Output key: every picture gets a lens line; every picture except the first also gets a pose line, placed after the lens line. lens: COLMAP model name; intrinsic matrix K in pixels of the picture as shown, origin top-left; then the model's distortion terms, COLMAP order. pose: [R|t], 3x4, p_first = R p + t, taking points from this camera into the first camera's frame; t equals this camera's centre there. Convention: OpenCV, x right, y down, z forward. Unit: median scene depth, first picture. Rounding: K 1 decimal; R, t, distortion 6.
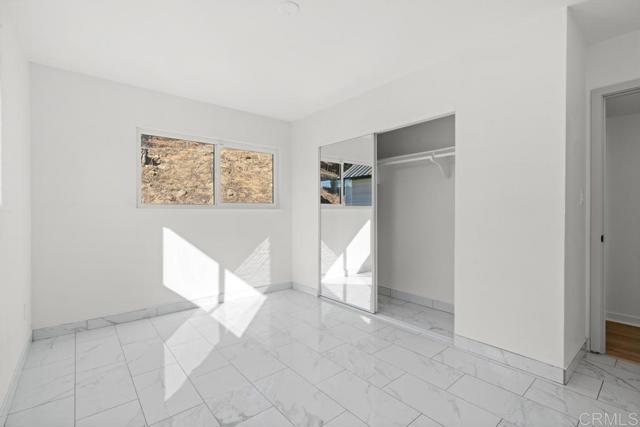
lens RADIAL K [[295.4, 0, 317.8], [0, 295.4, 211.8], [0, 0, 1]] dist [-0.004775, -0.000200]
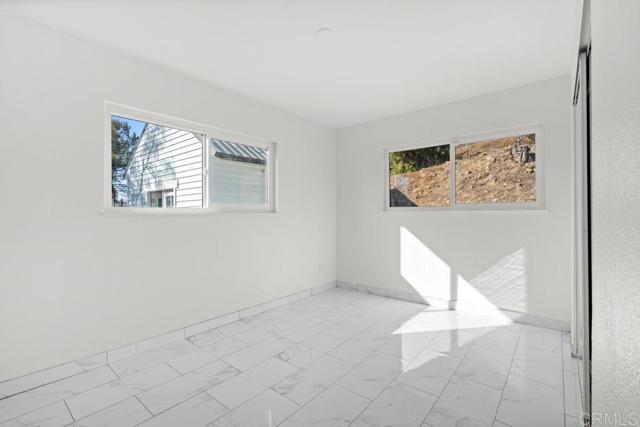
lens RADIAL K [[295.4, 0, 317.8], [0, 295.4, 211.8], [0, 0, 1]] dist [-0.004775, -0.000200]
pose [[0.177309, -0.001524, -0.984154, 0.531124], [0.000977, 0.999999, -0.001372, -0.005032], [0.984155, -0.000719, 0.177310, 0.408042]]
